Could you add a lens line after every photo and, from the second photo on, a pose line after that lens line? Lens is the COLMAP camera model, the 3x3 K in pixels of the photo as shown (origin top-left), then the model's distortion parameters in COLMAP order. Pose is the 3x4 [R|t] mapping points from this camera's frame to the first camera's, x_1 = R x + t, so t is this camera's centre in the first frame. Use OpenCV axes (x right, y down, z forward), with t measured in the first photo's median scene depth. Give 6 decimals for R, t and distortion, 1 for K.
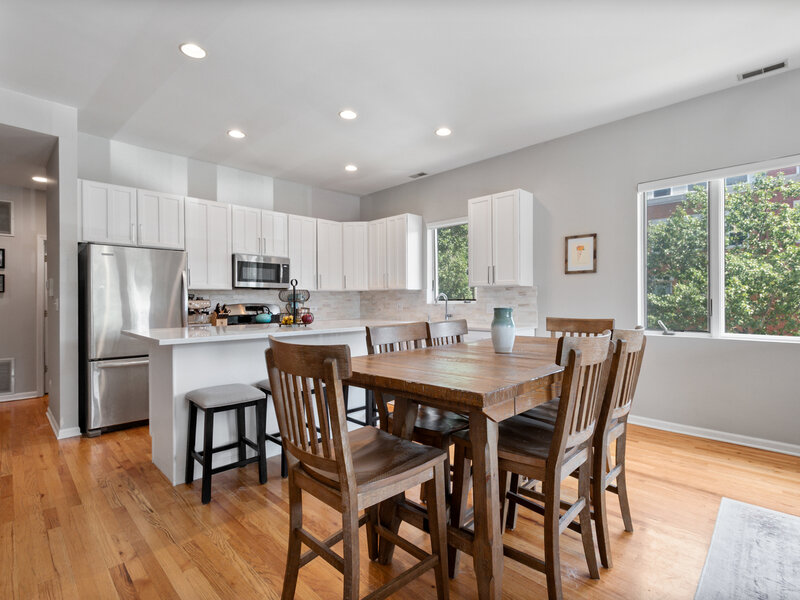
lens RADIAL K [[399.8, 0, 408.2], [0, 399.8, 302.1], [0, 0, 1]] dist [0.000519, -0.000505]
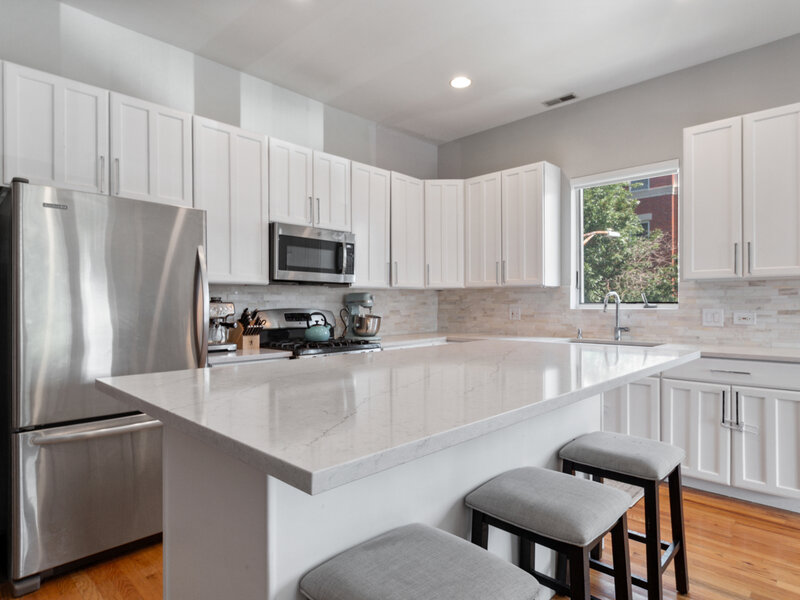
lens RADIAL K [[465.1, 0, 401.7], [0, 465.1, 303.7], [0, 0, 1]] dist [-0.001709, -0.001381]
pose [[0.999925, 0.000806, 0.012255, -0.256170], [-0.000745, 0.999987, -0.005006, -0.000414], [-0.012259, 0.004996, 0.999912, 0.327569]]
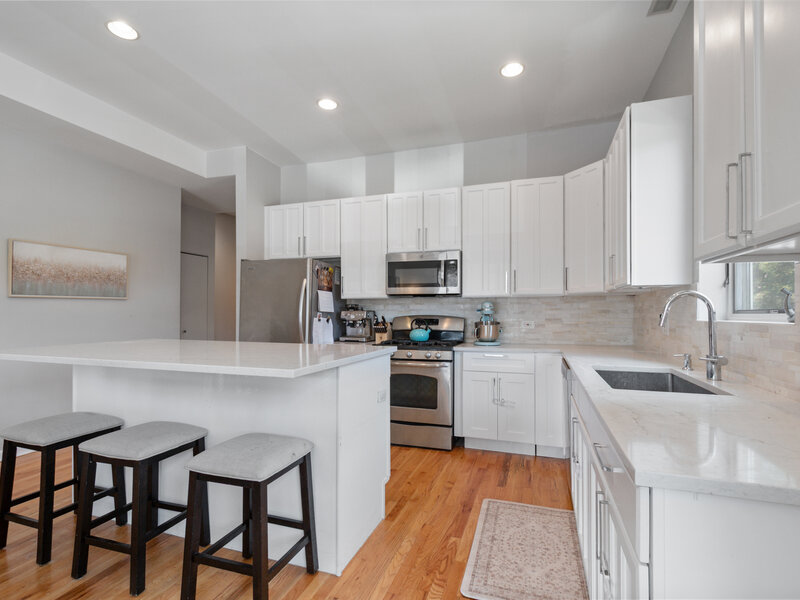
lens RADIAL K [[395.5, 0, 408.3], [0, 395.5, 307.3], [0, 0, 1]] dist [0.004974, 0.000008]
pose [[0.435988, -0.006140, -0.899931, 0.305255], [-0.004954, 0.999945, -0.009222, -0.004863], [0.899939, 0.008479, 0.435934, 0.681015]]
